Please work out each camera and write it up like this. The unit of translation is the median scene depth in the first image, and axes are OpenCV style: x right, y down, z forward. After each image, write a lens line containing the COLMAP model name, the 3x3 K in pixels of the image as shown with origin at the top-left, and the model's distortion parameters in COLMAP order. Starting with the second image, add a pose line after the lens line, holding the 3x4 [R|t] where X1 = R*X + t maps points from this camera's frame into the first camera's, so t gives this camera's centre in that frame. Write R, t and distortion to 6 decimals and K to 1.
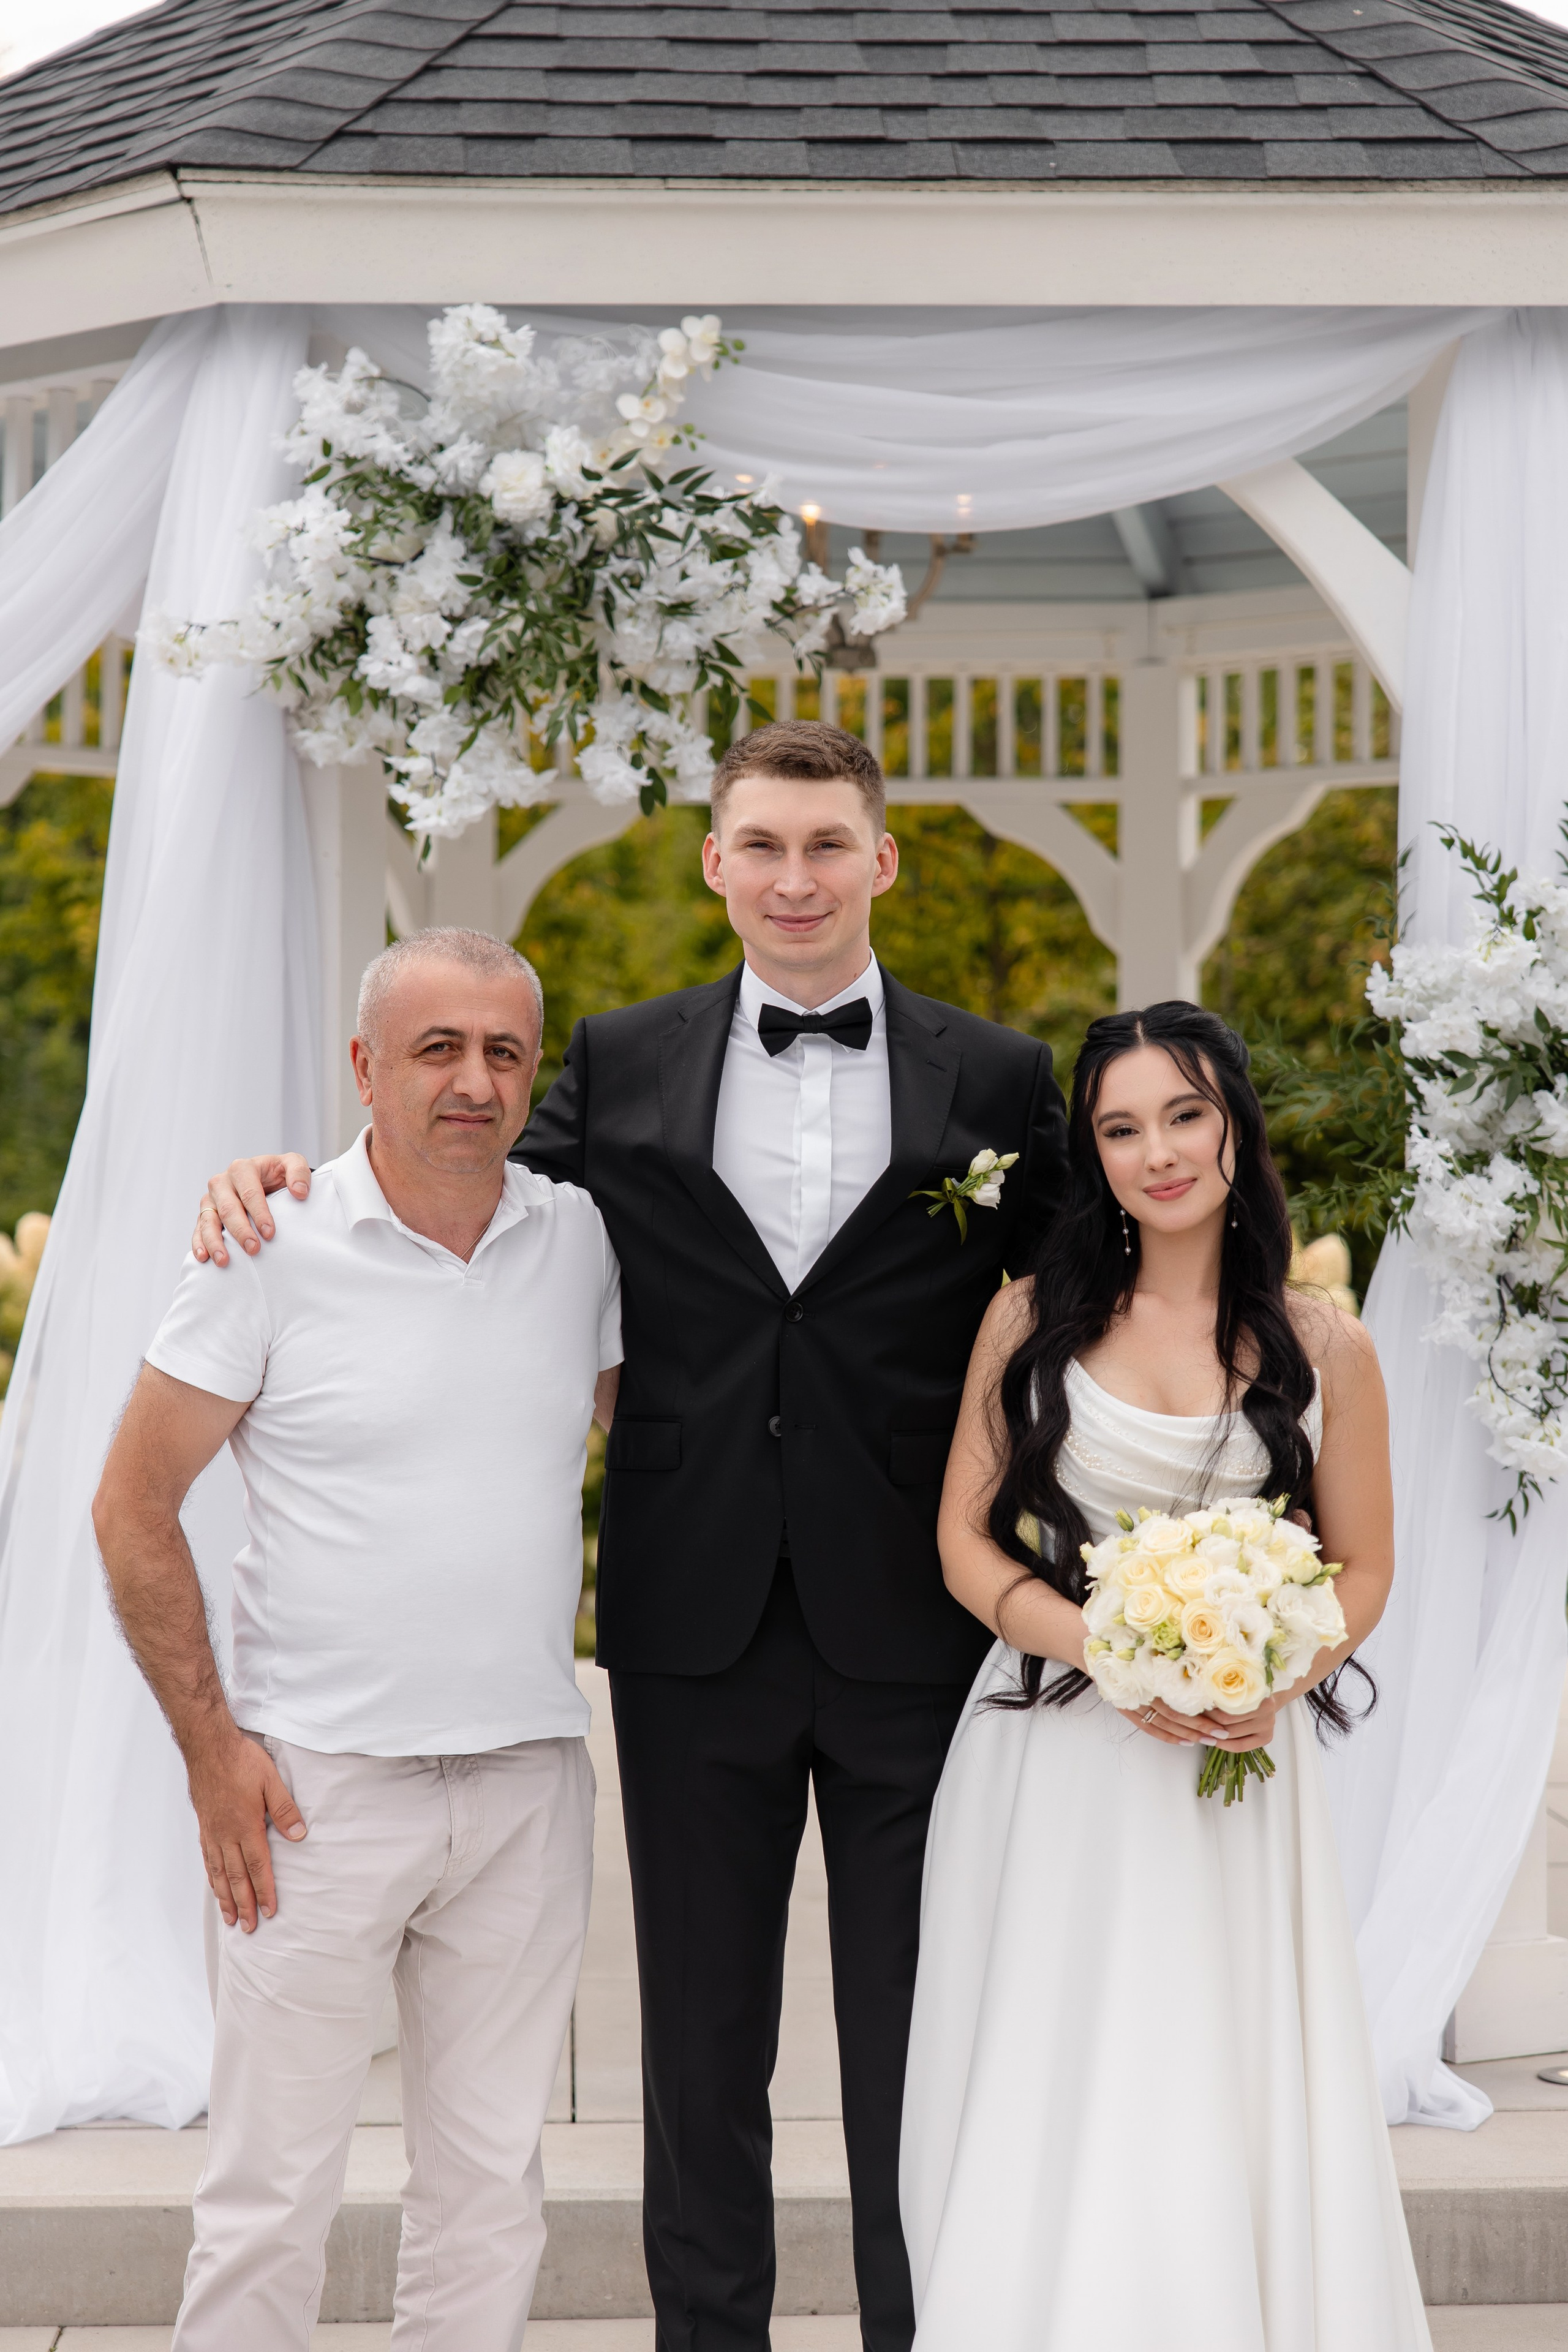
lens RADIAL K [[4314.2, 0, 784.9], [0, 4314.2, 1194.1], [0, 0, 1]] dist [0.039815, 0.146787]
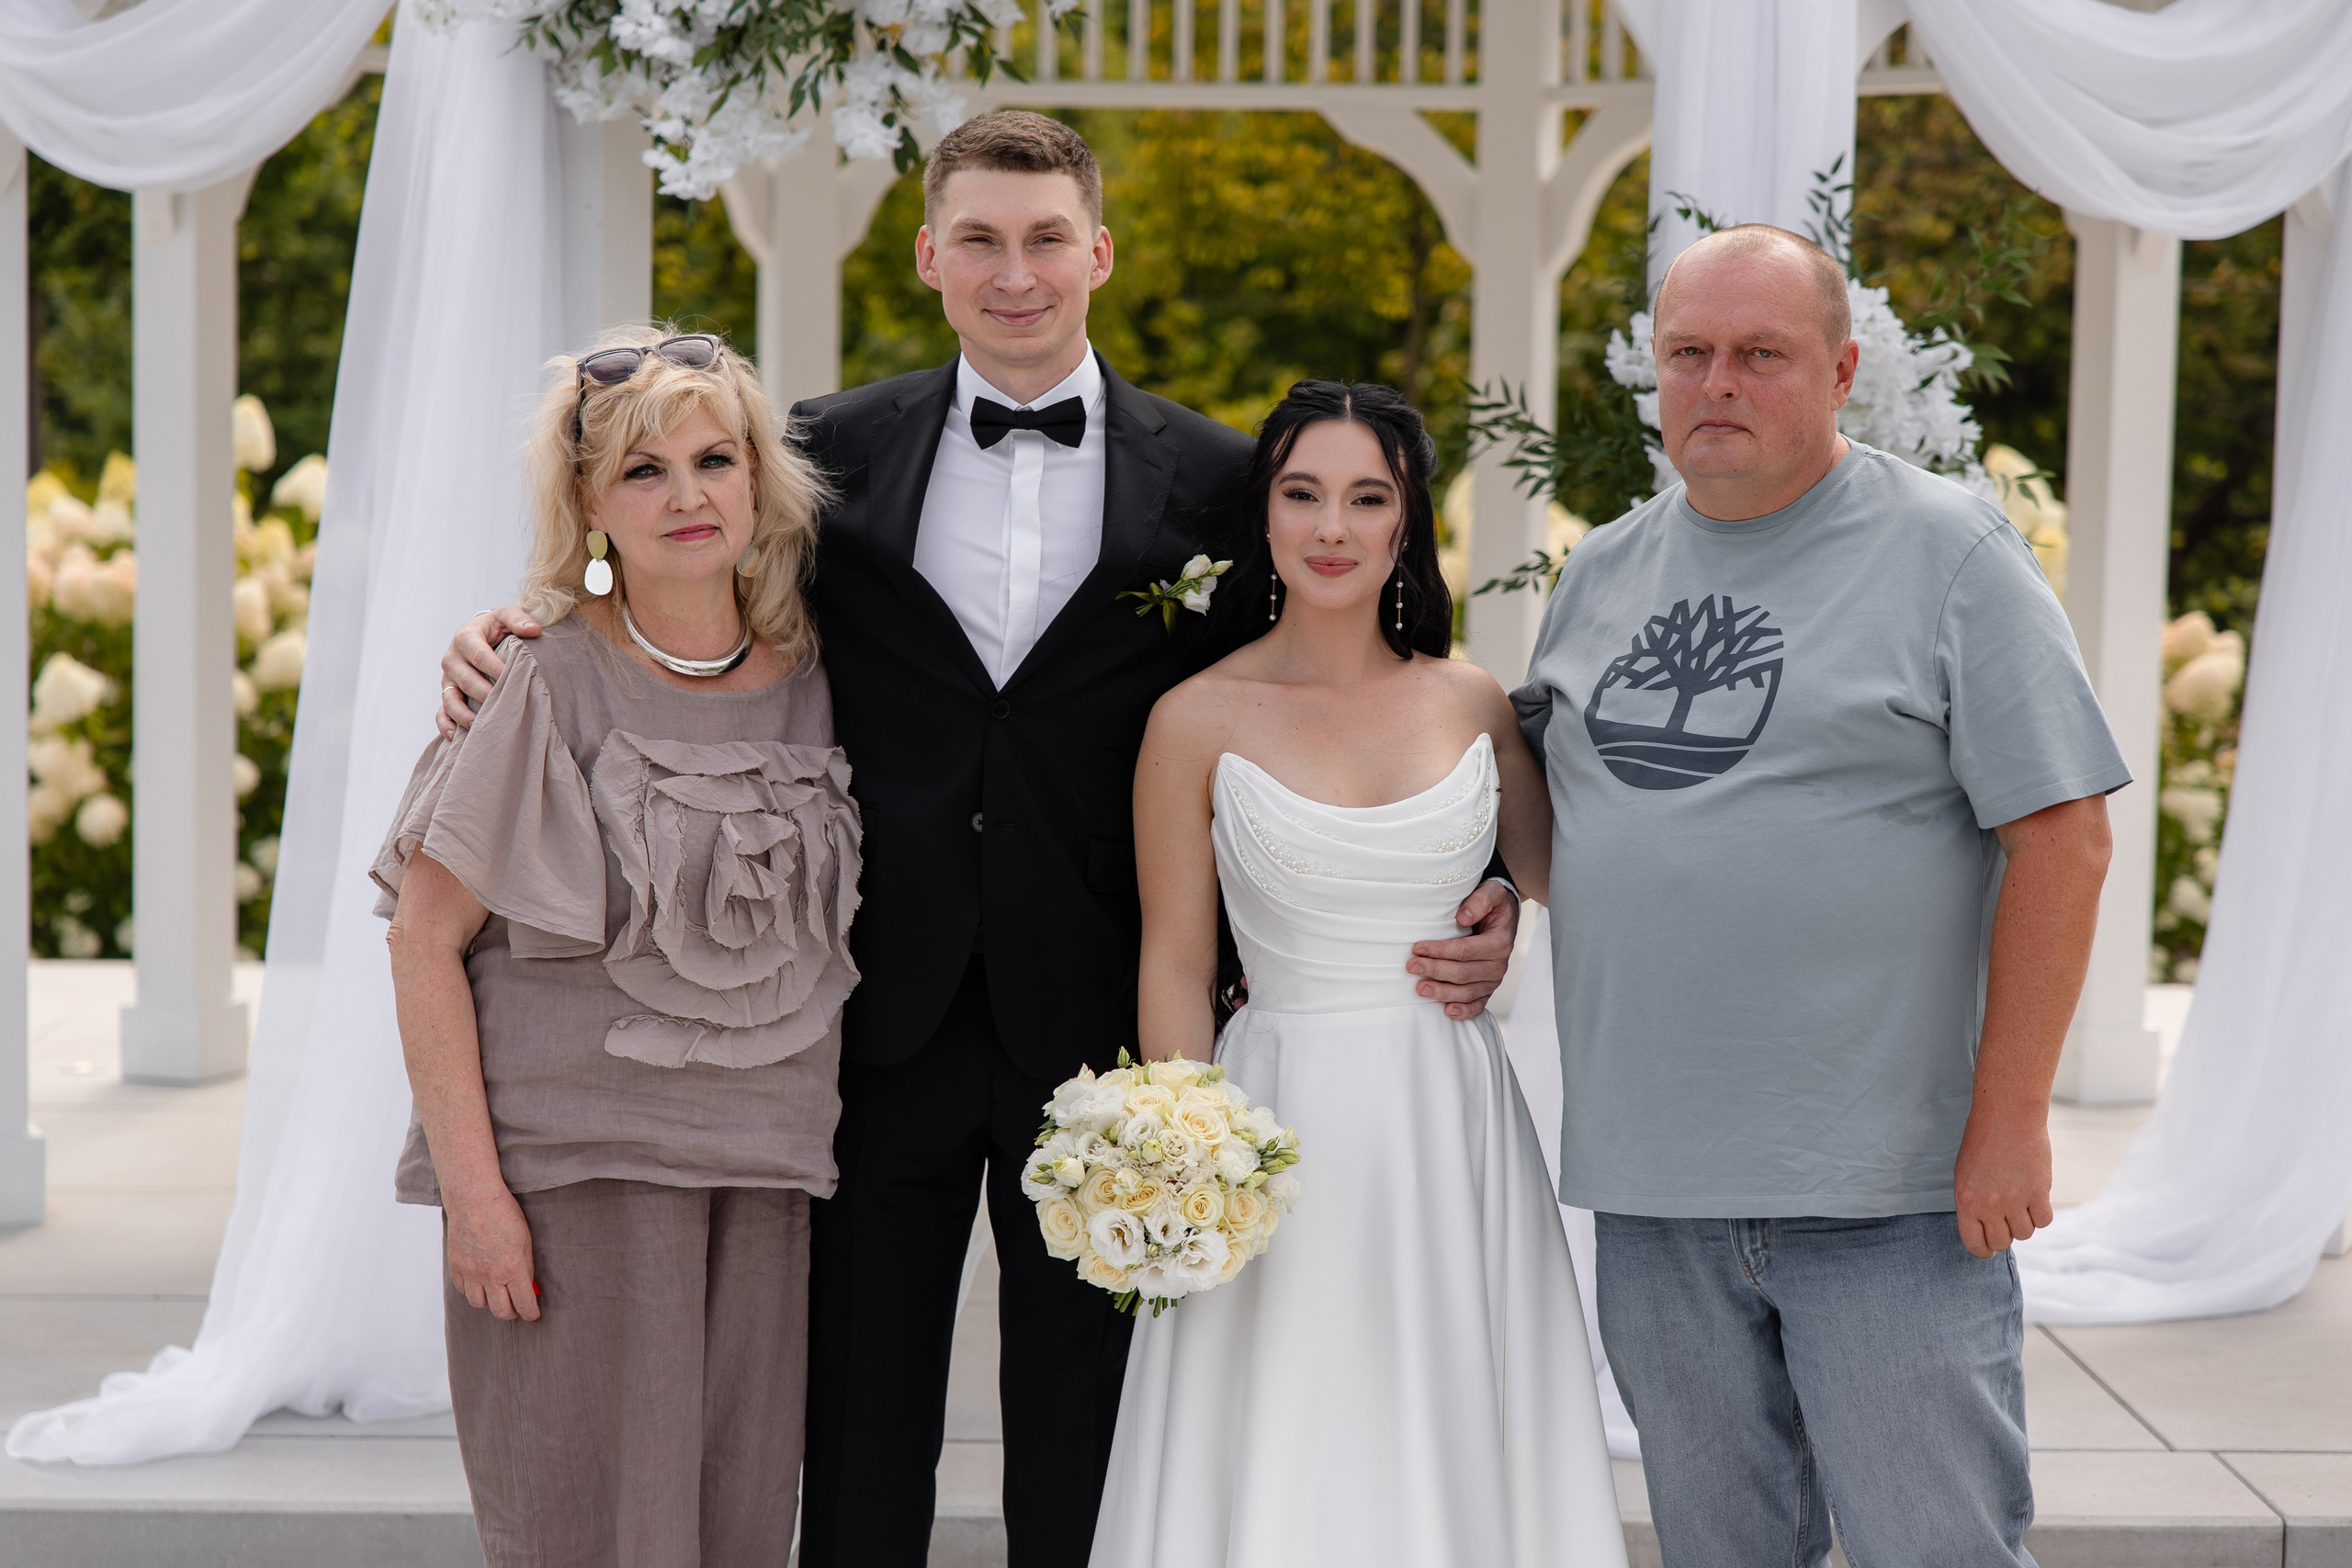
lens RADIAL K [[4598.6, 0, 1167.2], [0, 4598.6, 791.4], [0, 0, 1]] dist [0.063128, -0.028315]
pose [[0.999544, 0.017211, -0.024800, 0.061224], [-0.015272, 0.996964, 0.076353, -0.027204], [0.026039, -0.075940, 0.996772, -0.090786]]
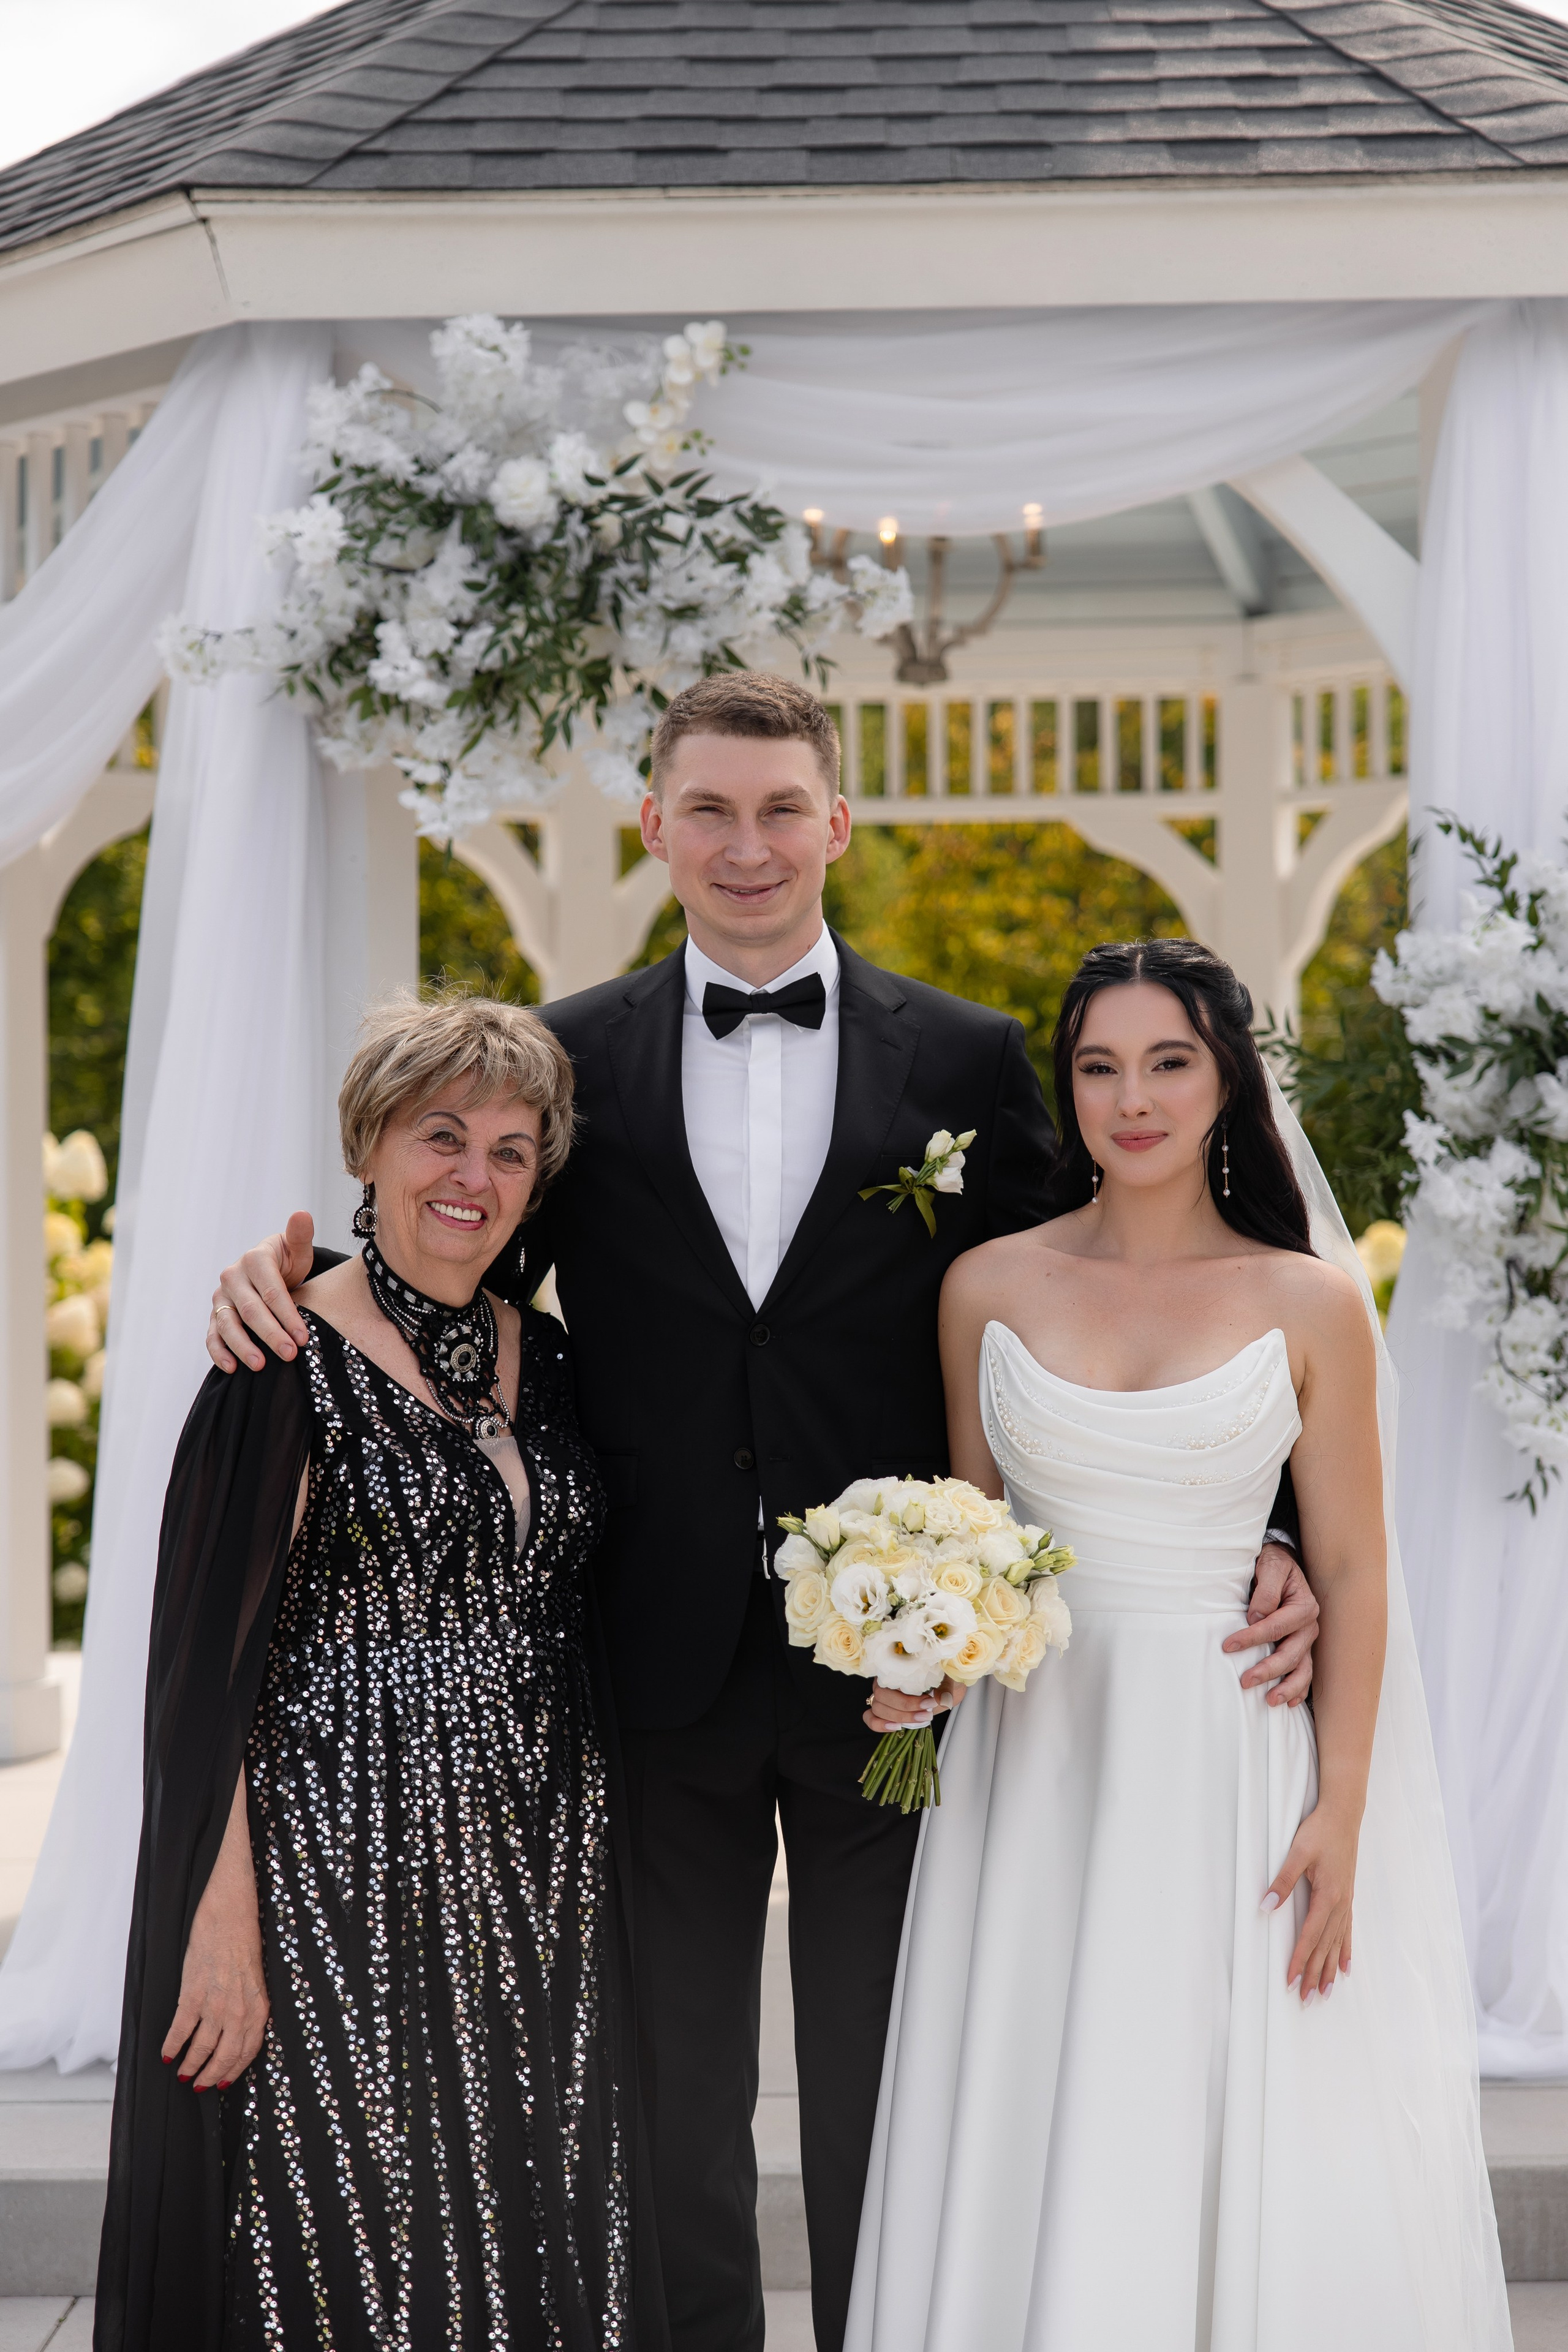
lens RADIAL K [[4032.6, 0, 795.7], [0, 4032.6, 1173.2], [0, 0, 1]] dist [0.074480, -0.017929]
pose [[0.998186, -0.008612, -0.059592, 0.057275], [0.007973, 0.999908, -0.010964, 0.007866], [0.059681, 0.010469, 0.998163, 0.050892]]
